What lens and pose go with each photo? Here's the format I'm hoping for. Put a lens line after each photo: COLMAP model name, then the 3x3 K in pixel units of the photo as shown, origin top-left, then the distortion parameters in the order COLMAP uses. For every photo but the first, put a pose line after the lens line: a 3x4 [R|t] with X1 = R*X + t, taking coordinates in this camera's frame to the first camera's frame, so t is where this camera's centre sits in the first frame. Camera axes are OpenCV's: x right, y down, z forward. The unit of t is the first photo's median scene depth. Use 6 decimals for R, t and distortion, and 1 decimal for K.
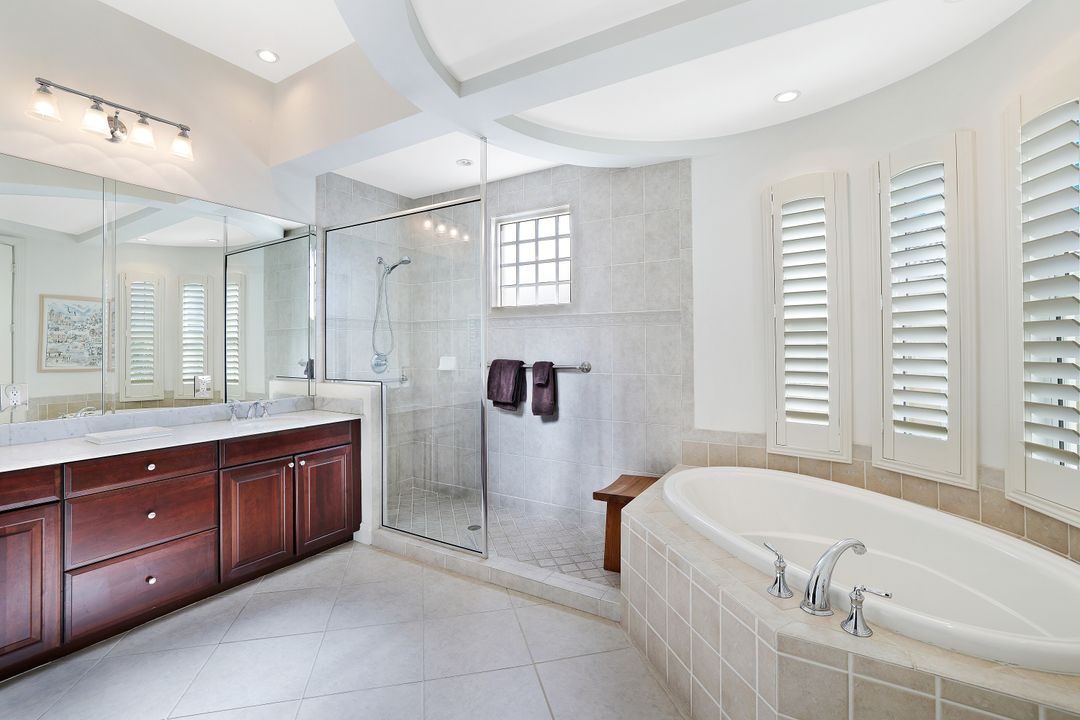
lens RADIAL K [[473.4, 0, 551.3], [0, 473.4, 348.6], [0, 0, 1]] dist [-0.035810, 0.007971]
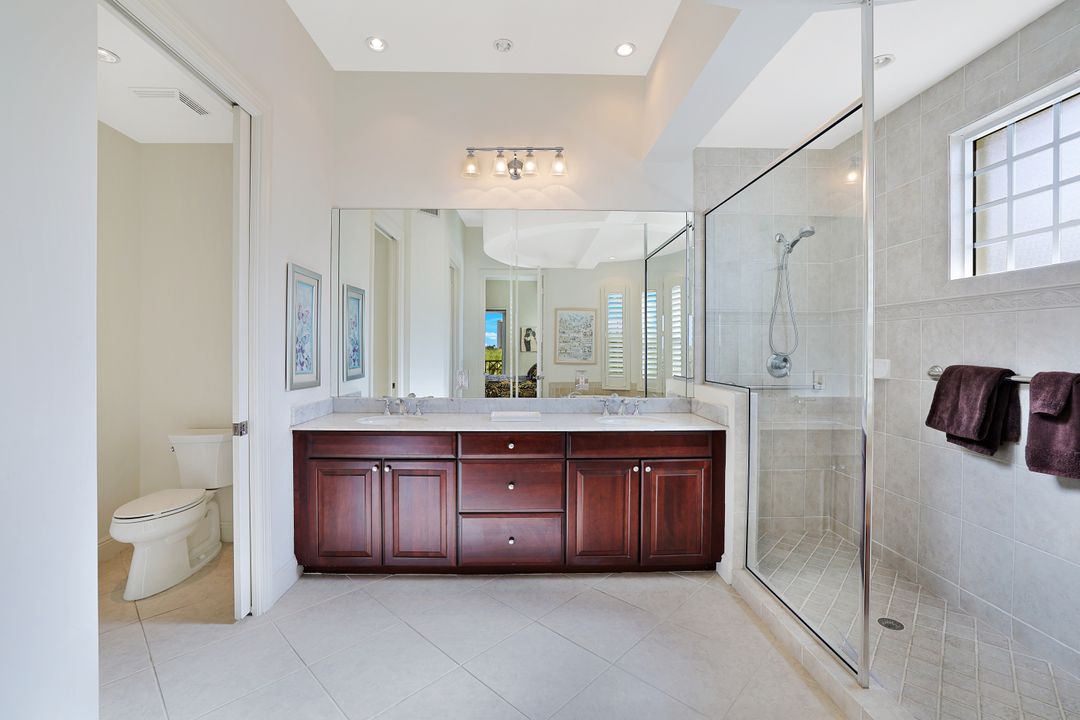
lens RADIAL K [[473.4, 0, 532.6], [0, 473.4, 353.5], [0, 0, 1]] dist [-0.035810, 0.007971]
pose [[0.526287, 0.013423, -0.850201, 0.125931], [-0.005640, 0.999909, 0.012295, 0.004327], [0.850288, -0.001676, 0.526314, 0.283306]]
